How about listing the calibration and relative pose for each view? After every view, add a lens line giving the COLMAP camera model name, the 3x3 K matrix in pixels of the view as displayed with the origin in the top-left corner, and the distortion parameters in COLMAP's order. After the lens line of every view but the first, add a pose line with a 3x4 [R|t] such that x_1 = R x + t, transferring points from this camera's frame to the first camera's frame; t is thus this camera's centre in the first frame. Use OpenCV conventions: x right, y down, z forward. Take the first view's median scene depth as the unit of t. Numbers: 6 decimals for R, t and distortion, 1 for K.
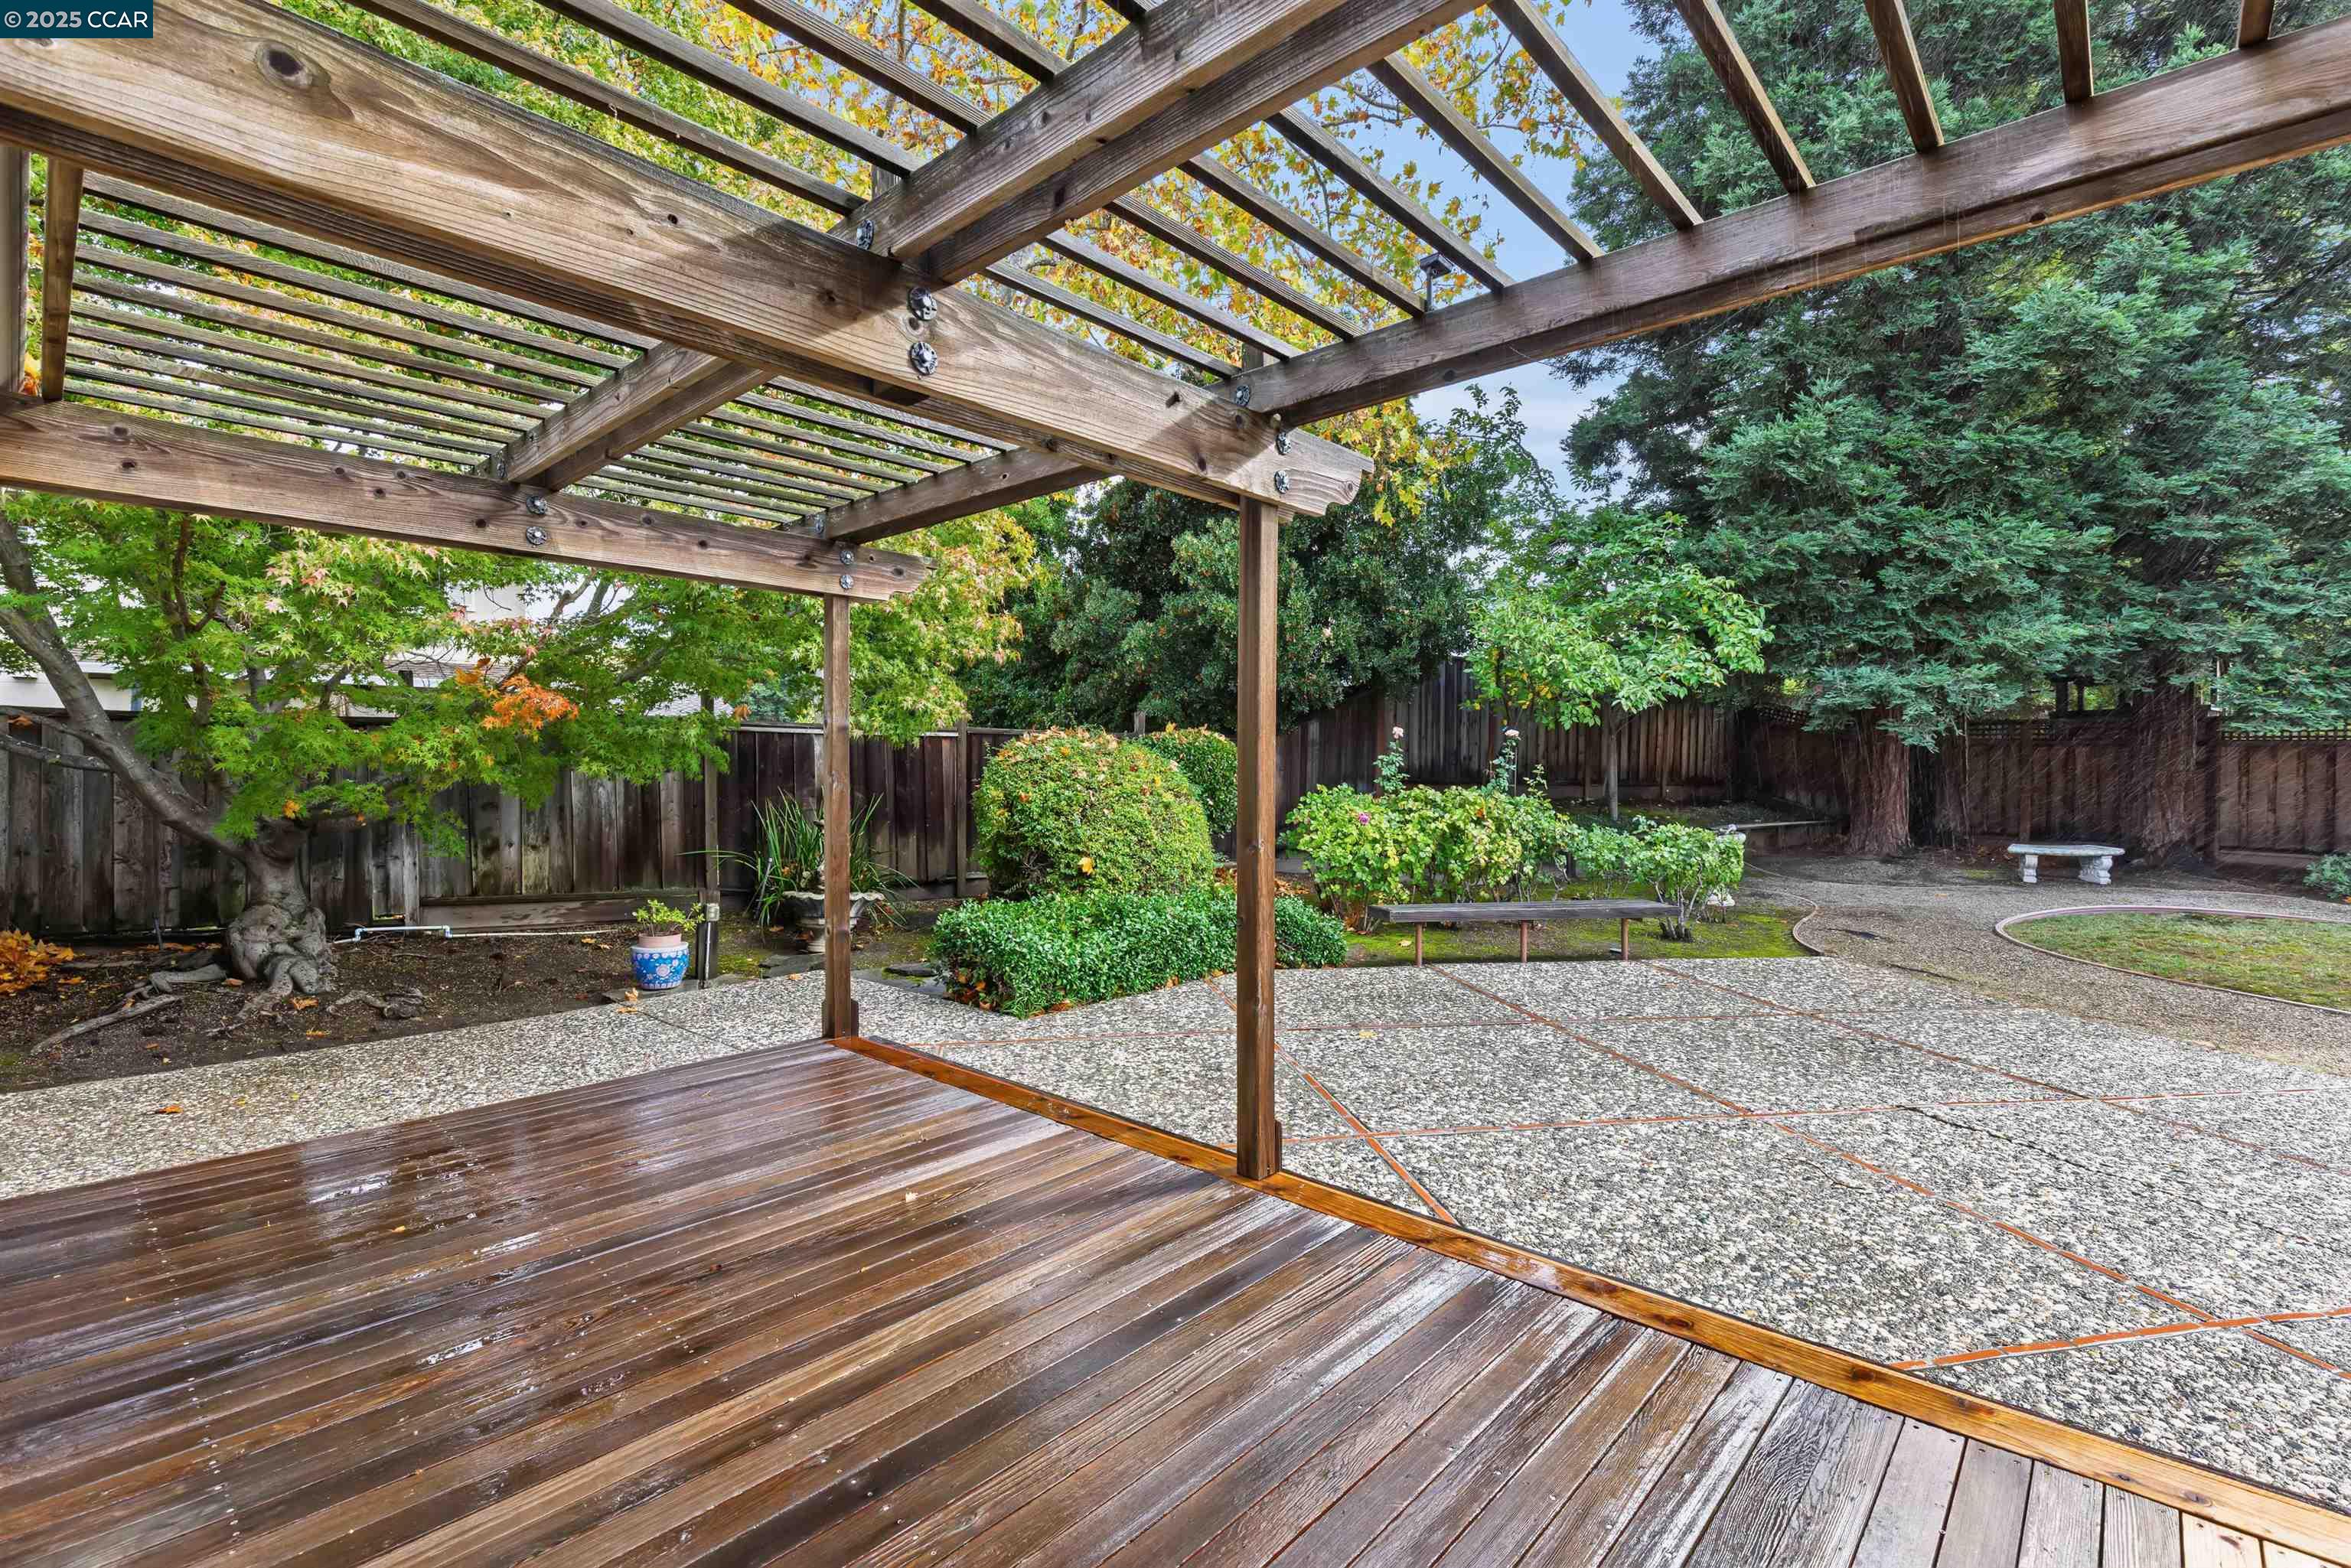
lens RADIAL K [[1054.9, 0, 1175.5], [0, 1054.9, 784.0], [0, 0, 1]] dist [0.007640, -0.000267]
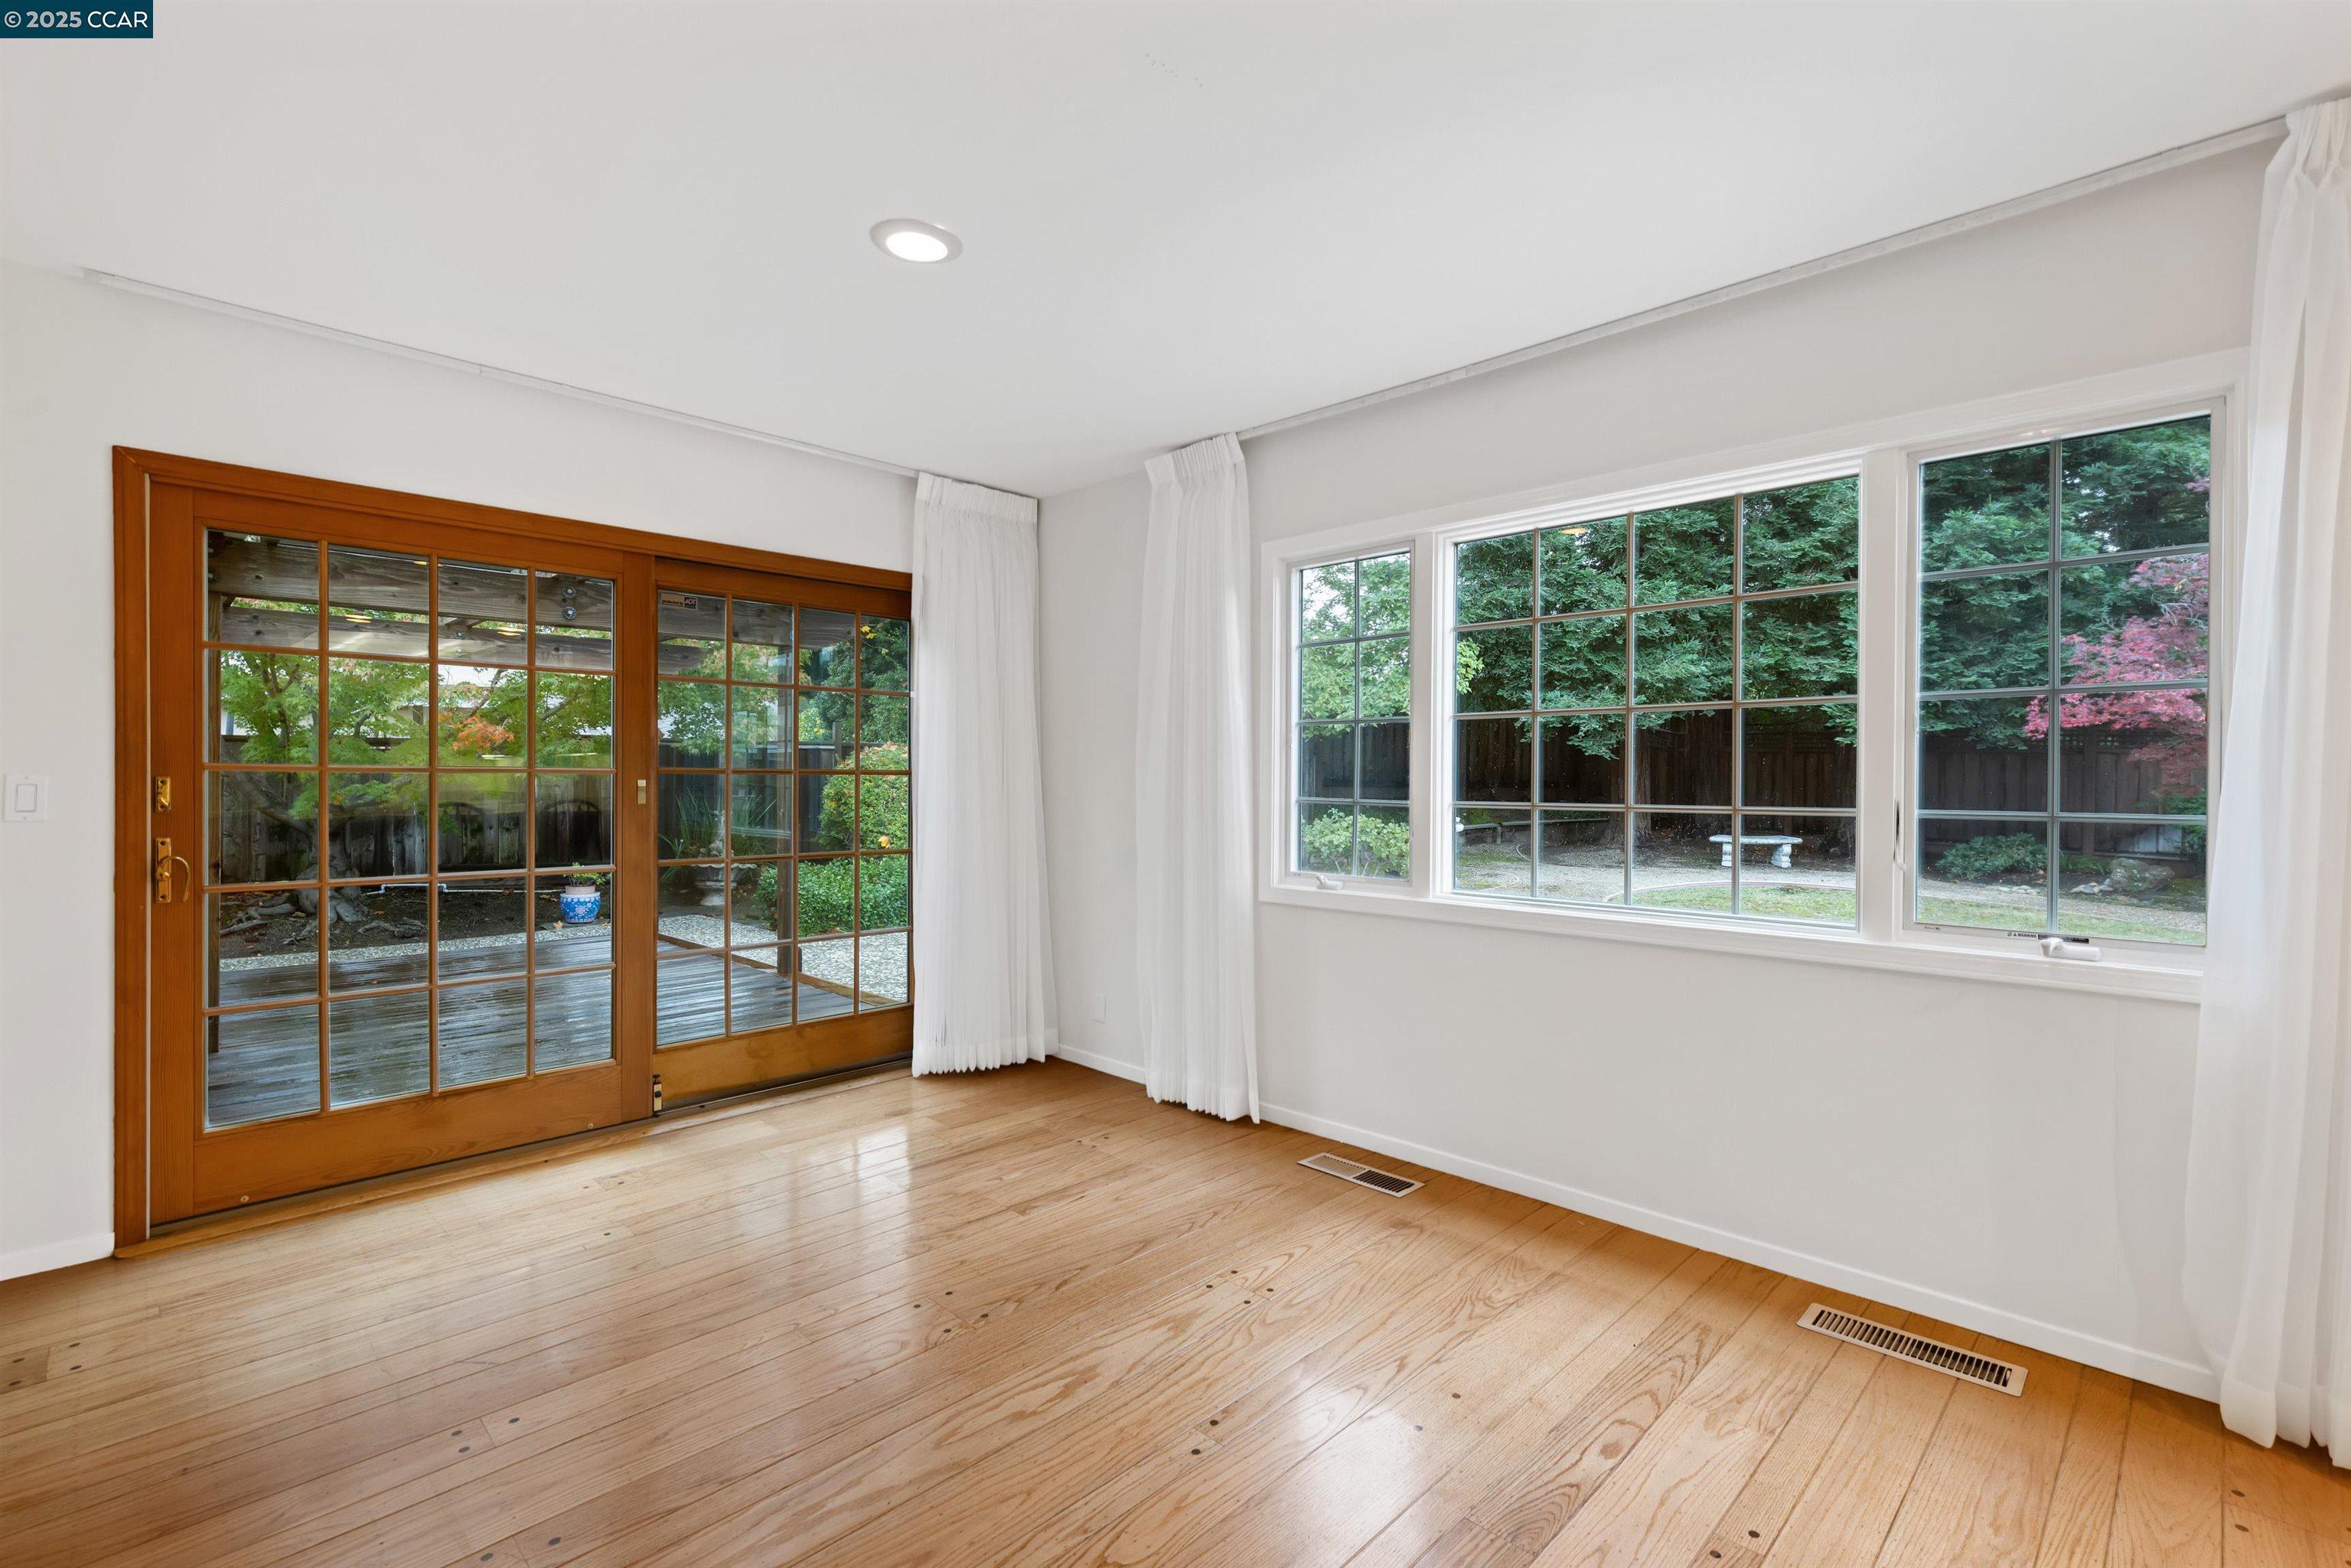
lens RADIAL K [[1070.1, 0, 1178.7], [0, 1070.1, 774.4], [0, 0, 1]] dist [-0.000741, -0.001063]
pose [[0.999362, 0.000927, -0.035700, 0.340359], [-0.001318, 0.999939, -0.010938, 0.002477], [0.035687, 0.010978, 0.999303, -0.390270]]
